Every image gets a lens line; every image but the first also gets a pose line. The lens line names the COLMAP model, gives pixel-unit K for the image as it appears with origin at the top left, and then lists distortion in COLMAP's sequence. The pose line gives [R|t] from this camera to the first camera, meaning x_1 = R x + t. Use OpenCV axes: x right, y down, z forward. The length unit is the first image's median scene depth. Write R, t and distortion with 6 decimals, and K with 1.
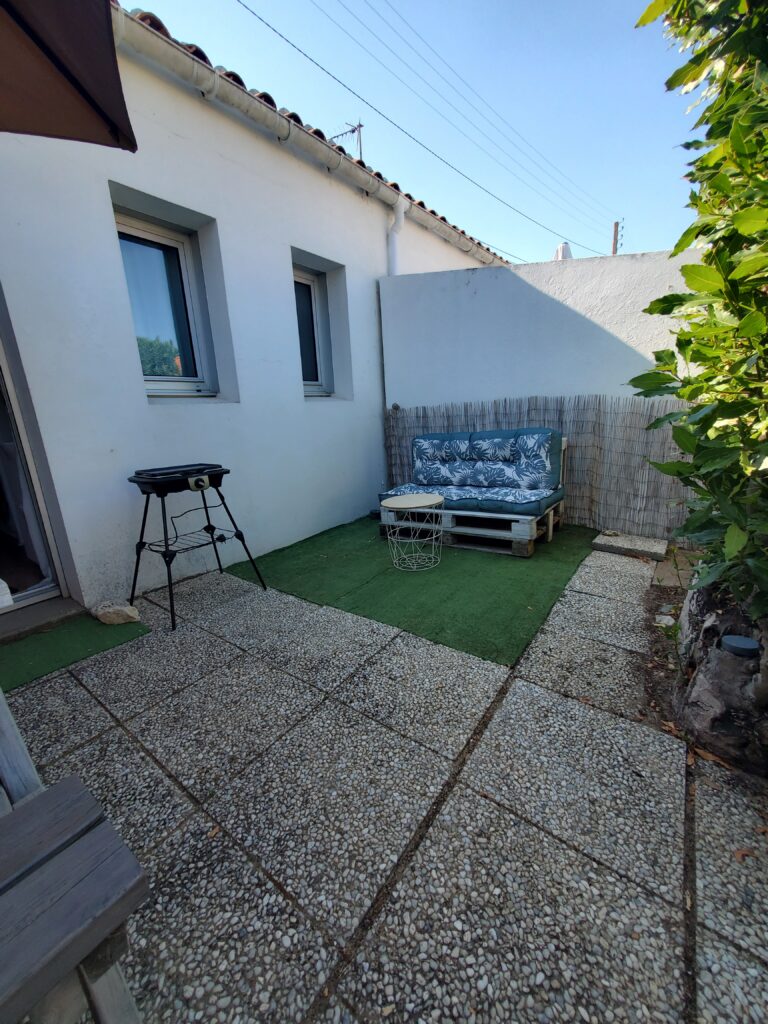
lens RADIAL K [[407.6, 0, 380.2], [0, 407.6, 514.4], [0, 0, 1]] dist [0.002231, 0.000207]
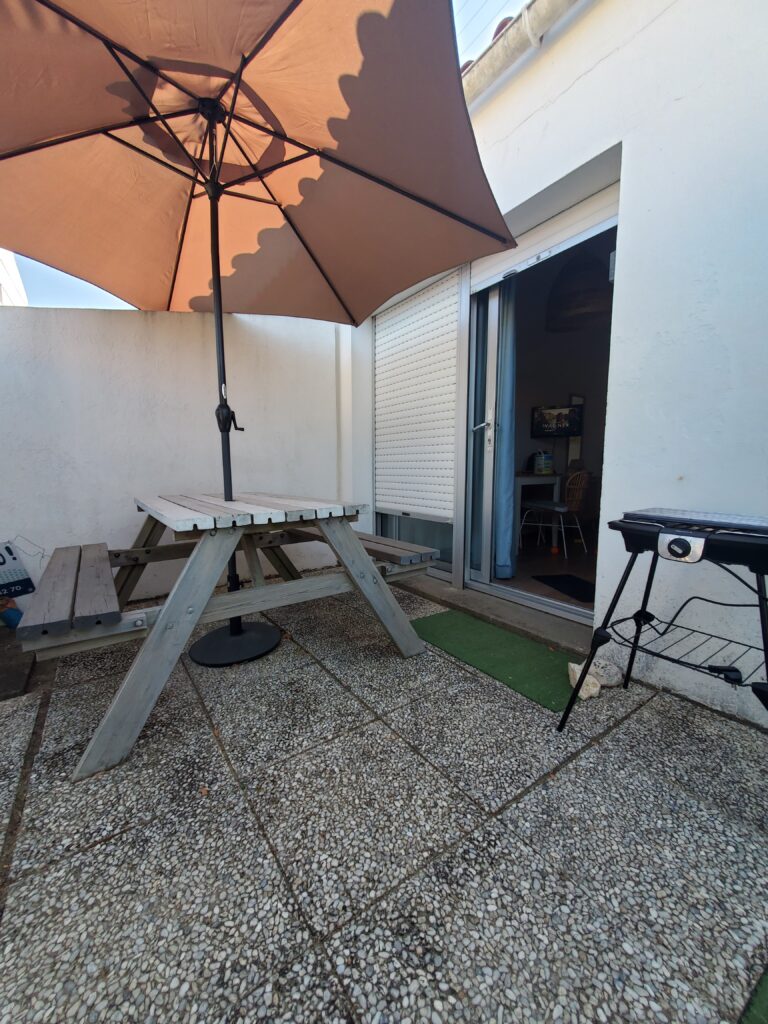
lens RADIAL K [[407.6, 0, 376.0], [0, 407.6, 513.1], [0, 0, 1]] dist [0.002231, 0.000207]
pose [[-0.332667, 0.153306, -0.930500, 0.264795], [-0.207913, 0.950496, 0.230932, -0.229502], [0.919840, 0.270286, -0.284324, 1.100898]]
